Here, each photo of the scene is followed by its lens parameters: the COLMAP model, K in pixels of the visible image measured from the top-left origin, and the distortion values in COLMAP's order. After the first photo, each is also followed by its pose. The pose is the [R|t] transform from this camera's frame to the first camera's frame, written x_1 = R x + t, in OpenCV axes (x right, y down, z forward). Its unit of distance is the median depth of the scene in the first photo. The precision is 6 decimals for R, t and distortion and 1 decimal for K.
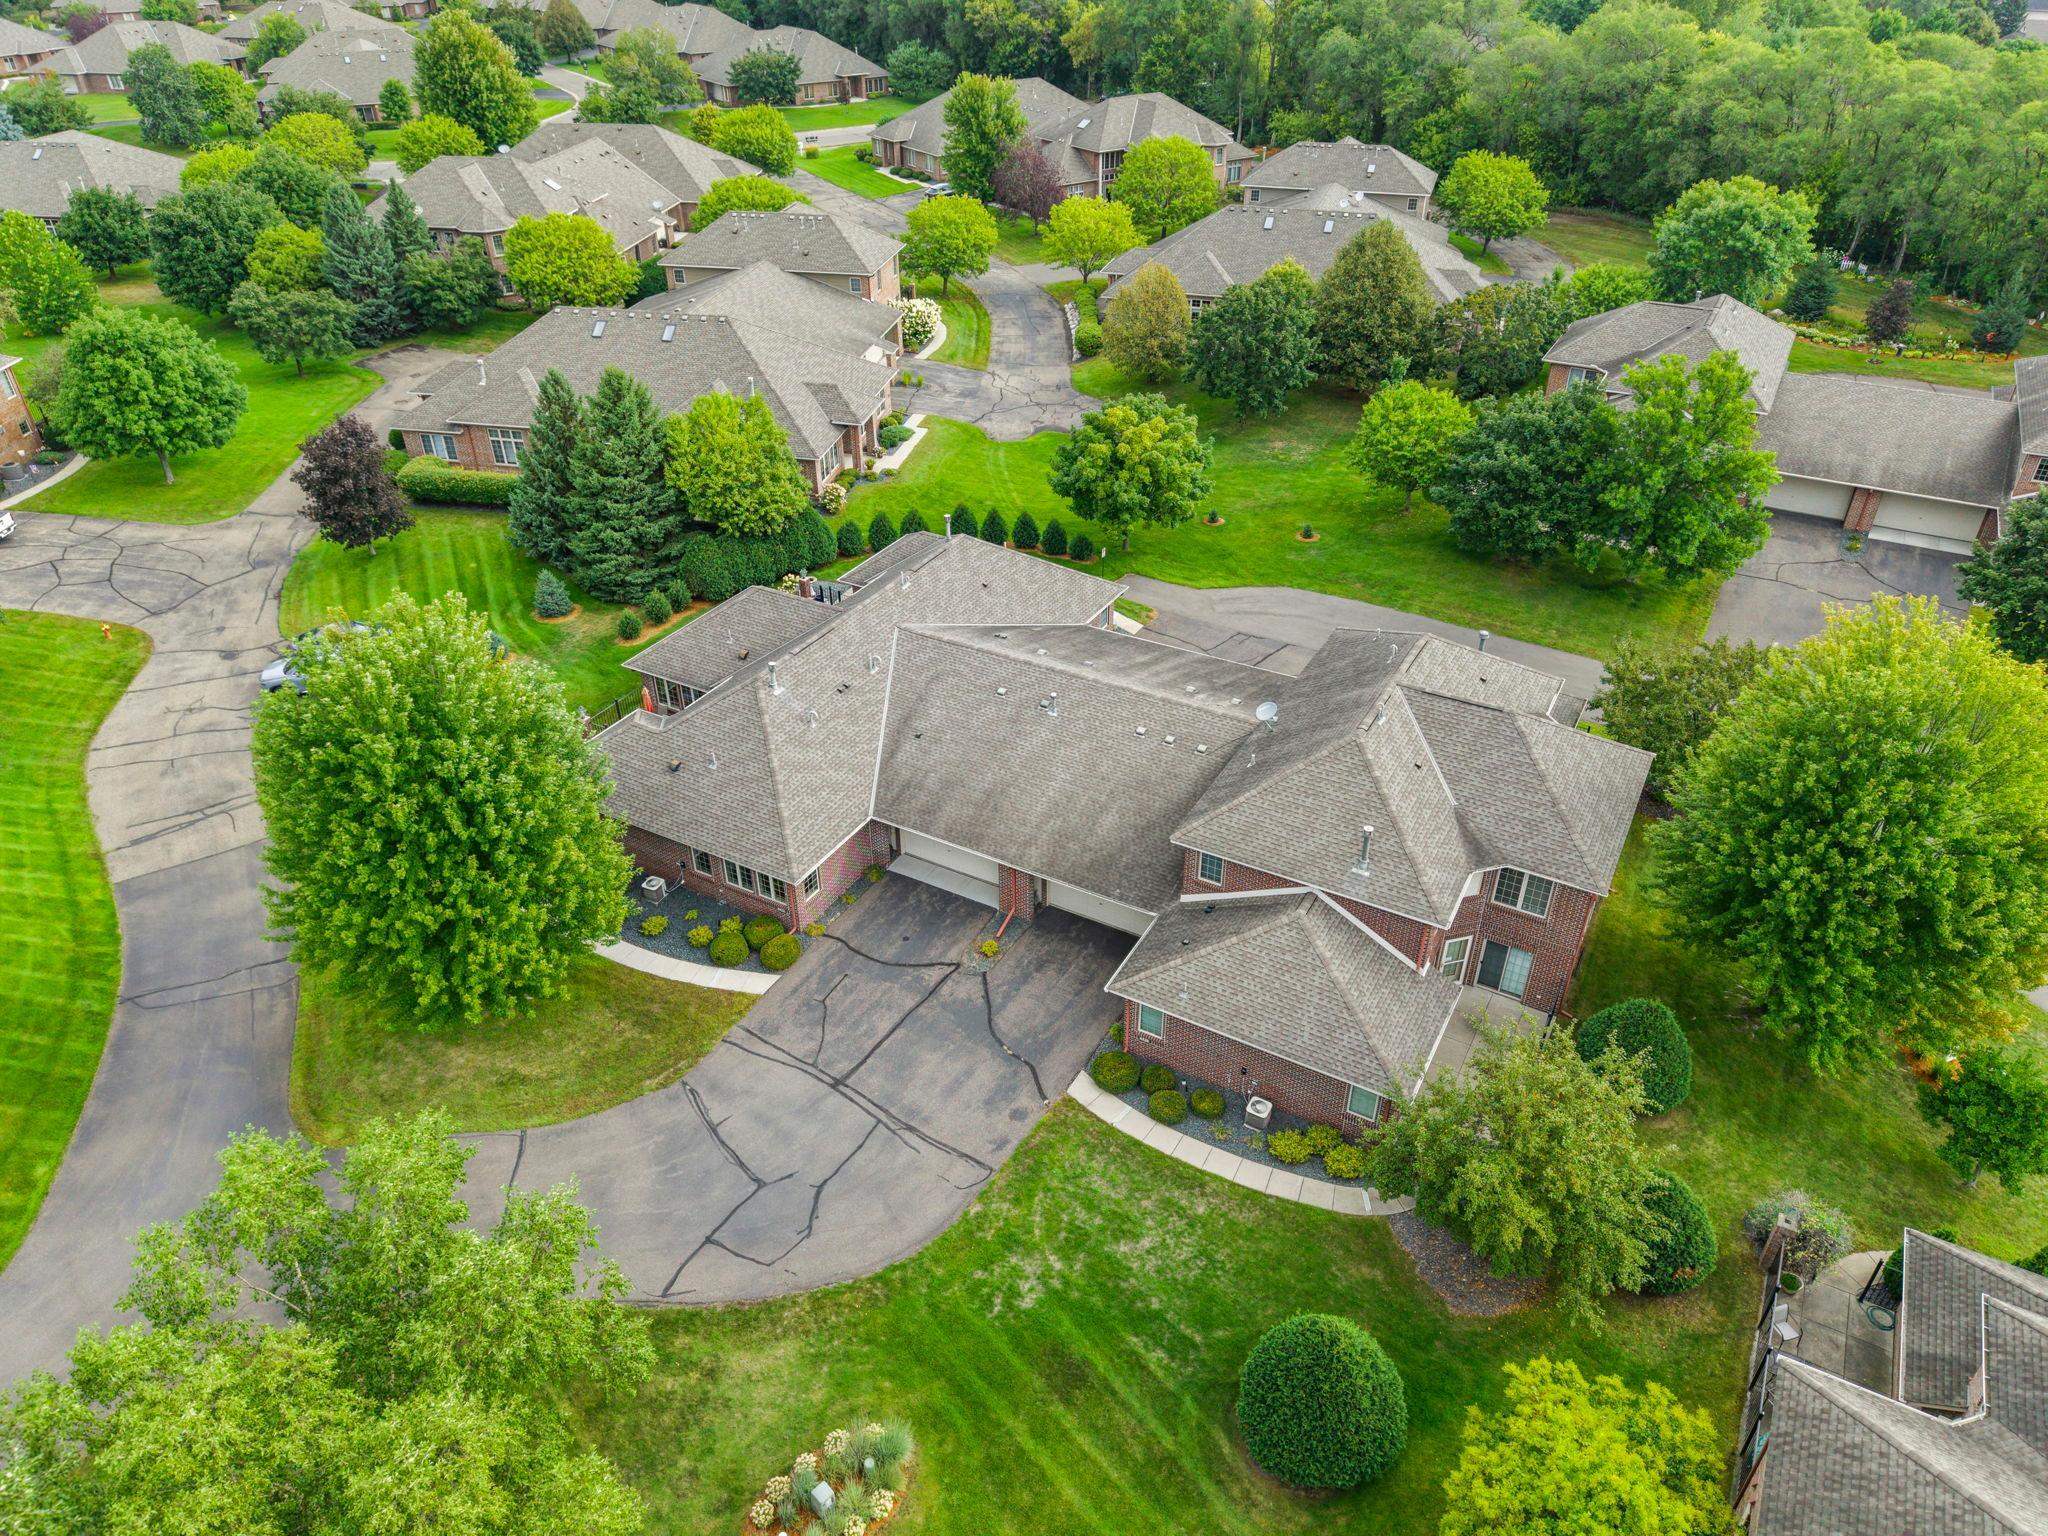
lens RADIAL K [[1377.6, 0, 1031.2], [0, 1377.6, 769.3], [0, 0, 1]] dist [0.022652, -0.016872]
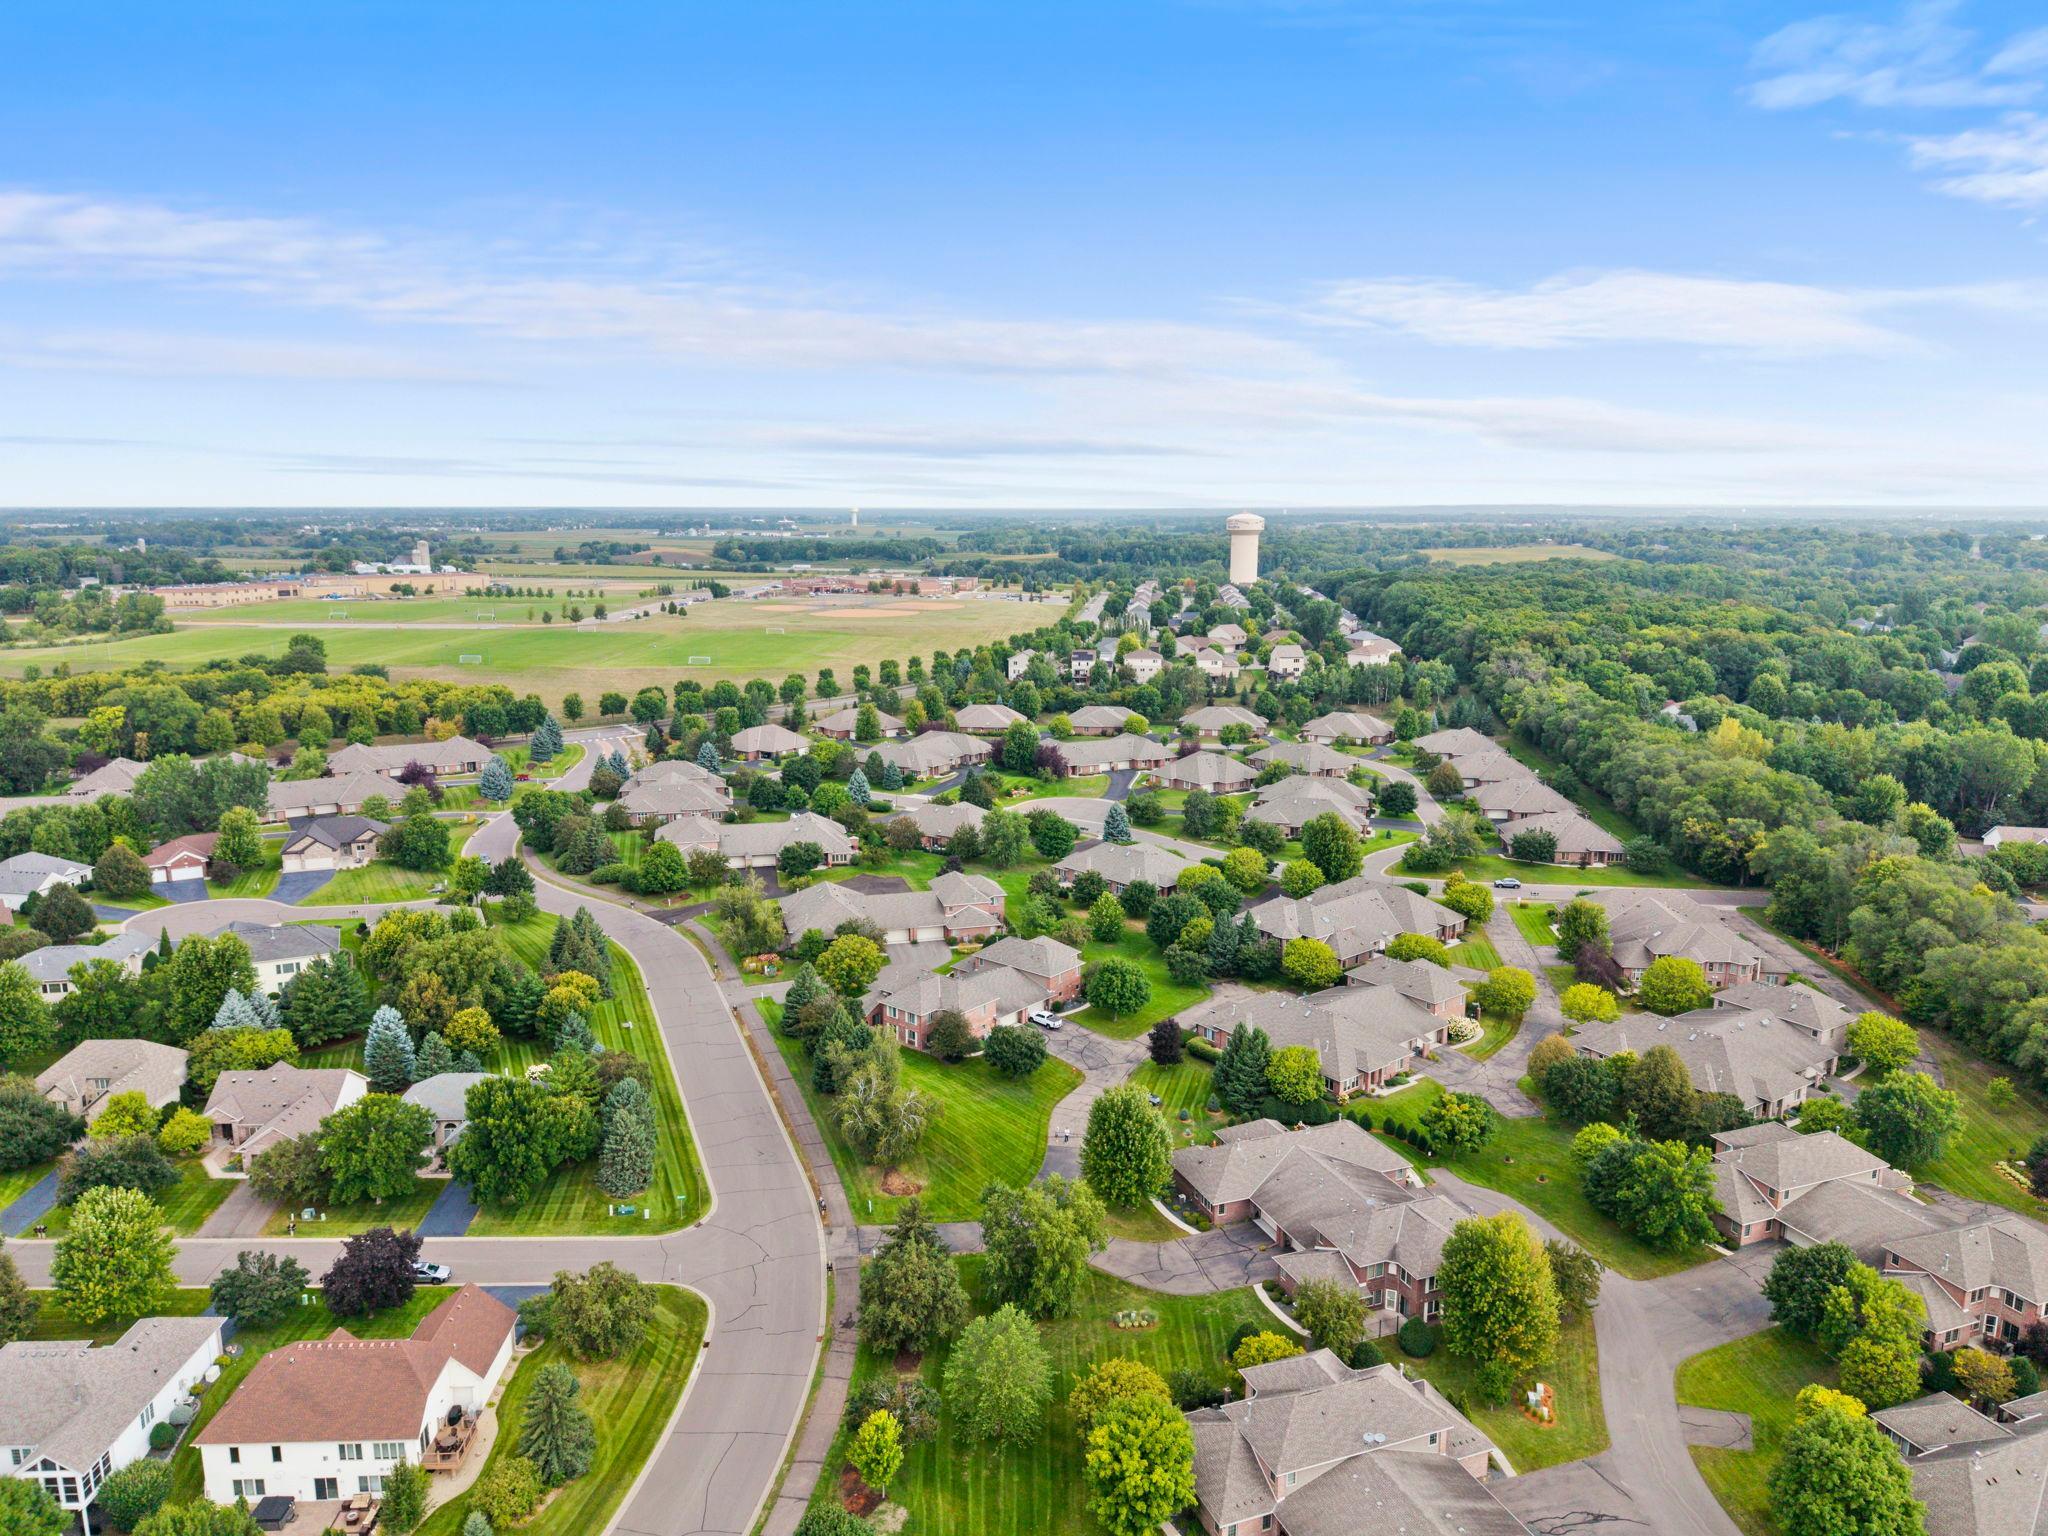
lens RADIAL K [[1368.9, 0, 1032.0], [0, 1368.9, 764.2], [0, 0, 1]] dist [0.081827, -0.126309]
pose [[0.773084, 0.124806, -0.621905, 0.849529], [-0.360420, 0.893228, -0.268778, 0.113128], [0.521957, 0.431935, 0.735522, -1.252607]]
